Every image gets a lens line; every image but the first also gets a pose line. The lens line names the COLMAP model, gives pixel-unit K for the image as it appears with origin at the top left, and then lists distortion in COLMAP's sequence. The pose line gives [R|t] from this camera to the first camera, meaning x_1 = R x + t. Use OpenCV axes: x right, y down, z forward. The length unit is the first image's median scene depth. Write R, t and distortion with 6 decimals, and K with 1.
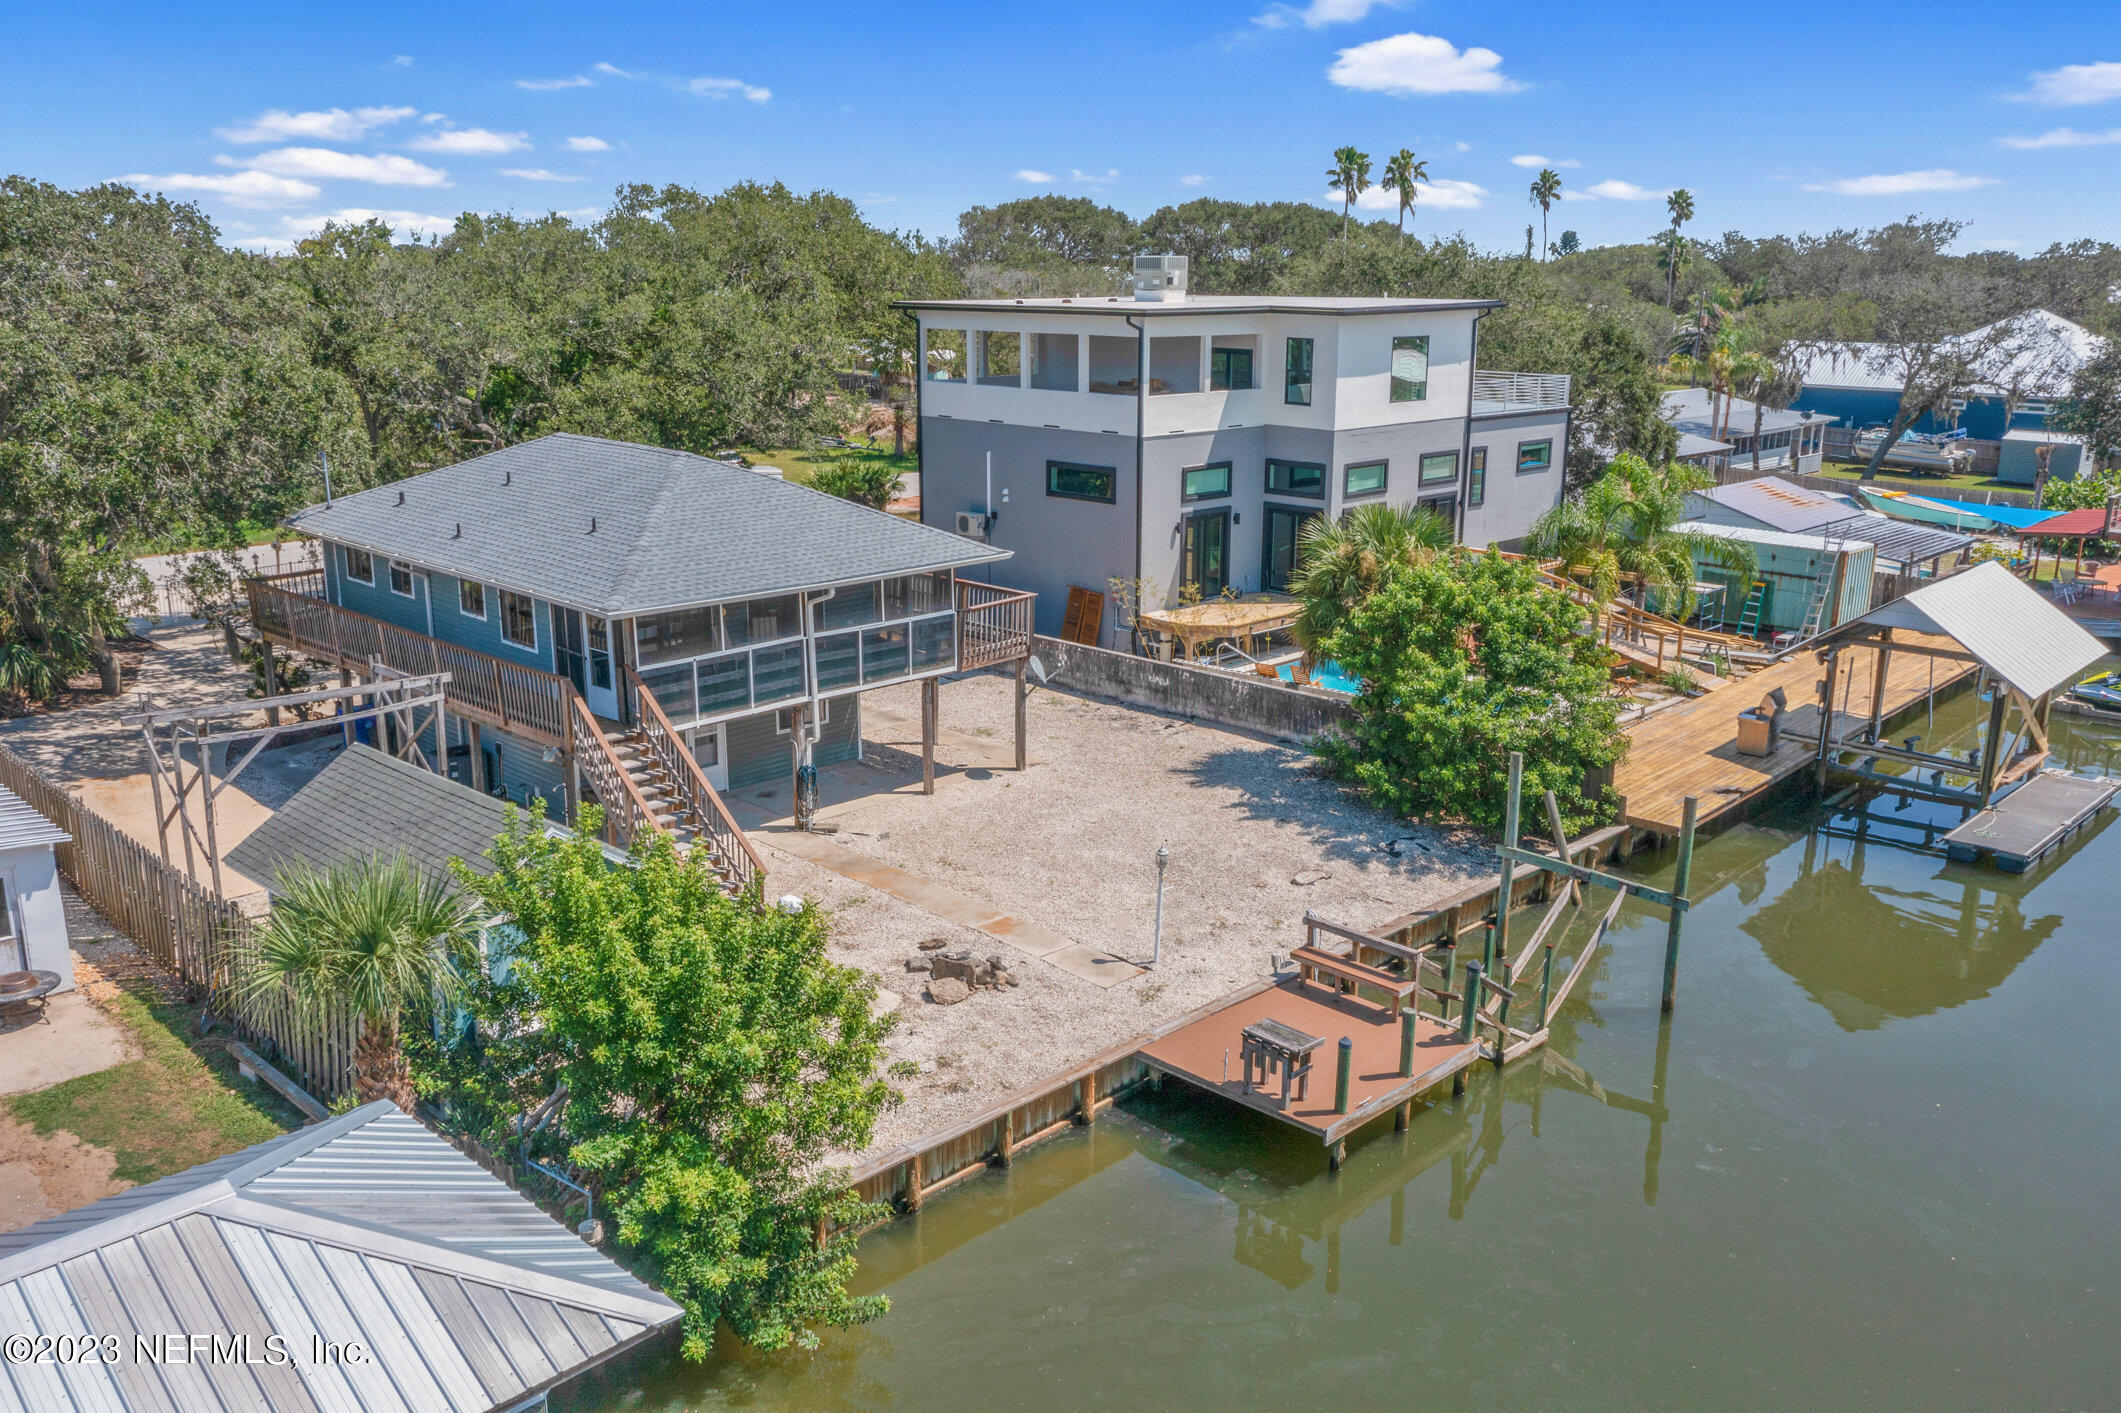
lens RADIAL K [[1687.8, 0, 1064.2], [0, 1687.8, 675.4], [0, 0, 1]] dist [0.005498, 0.006456]
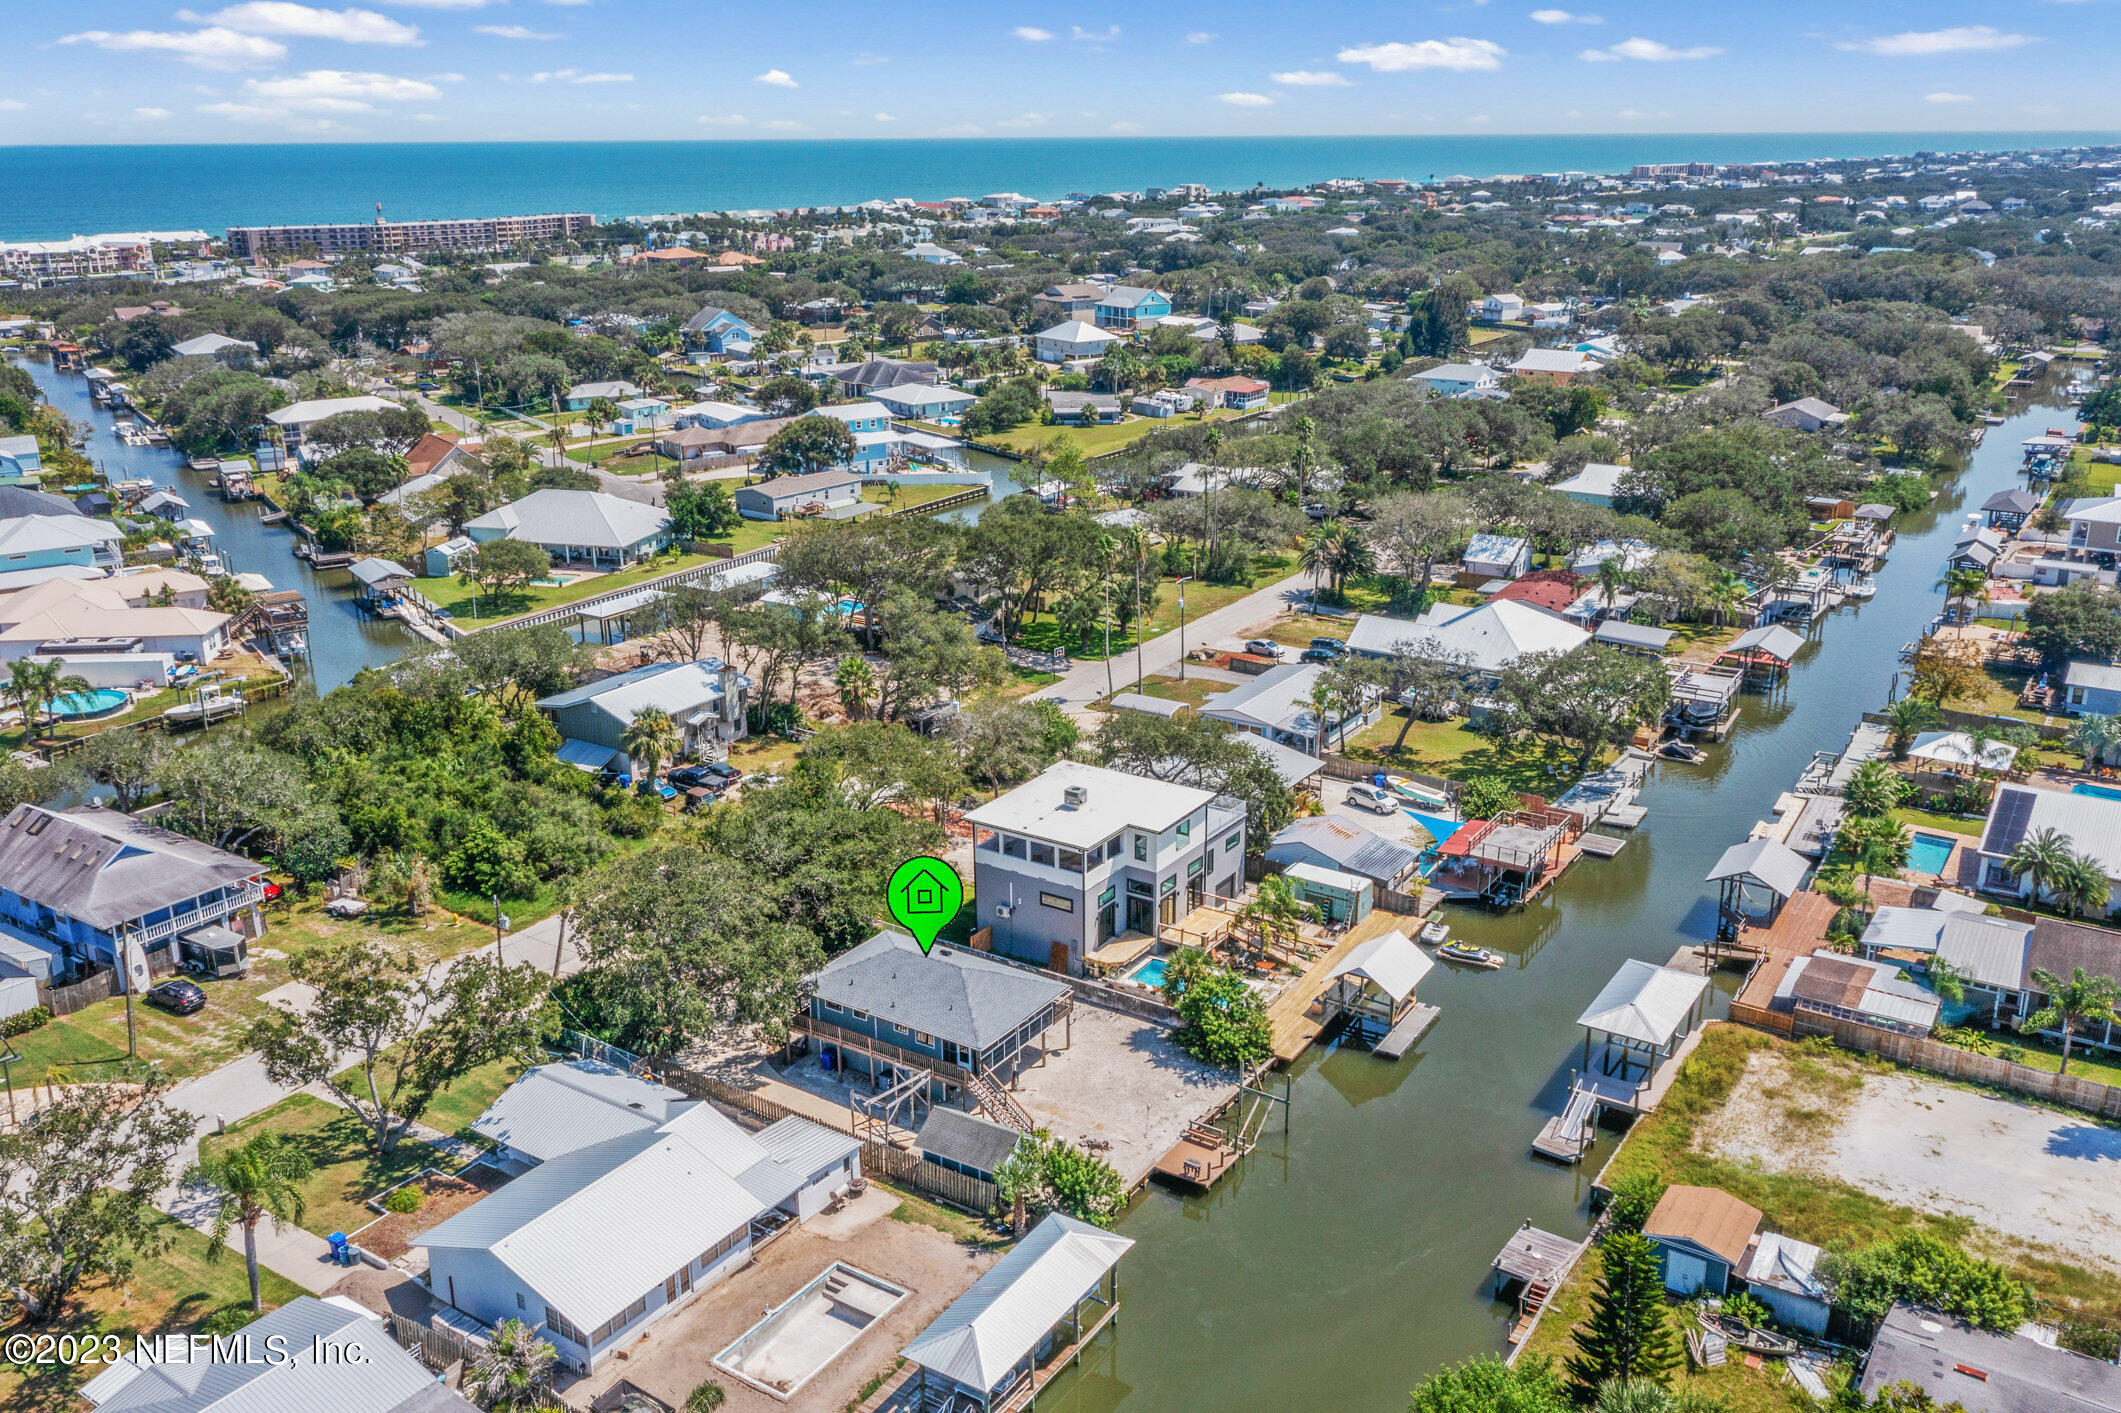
lens RADIAL K [[1715.2, 0, 1060.5], [0, 1715.2, 706.5], [0, 0, 1]] dist [0.002043, 0.008039]
pose [[0.980756, -0.067345, 0.183254, -0.533039], [0.054031, 0.995589, 0.076703, -0.744782], [-0.187611, -0.065326, 0.980069, -1.788580]]
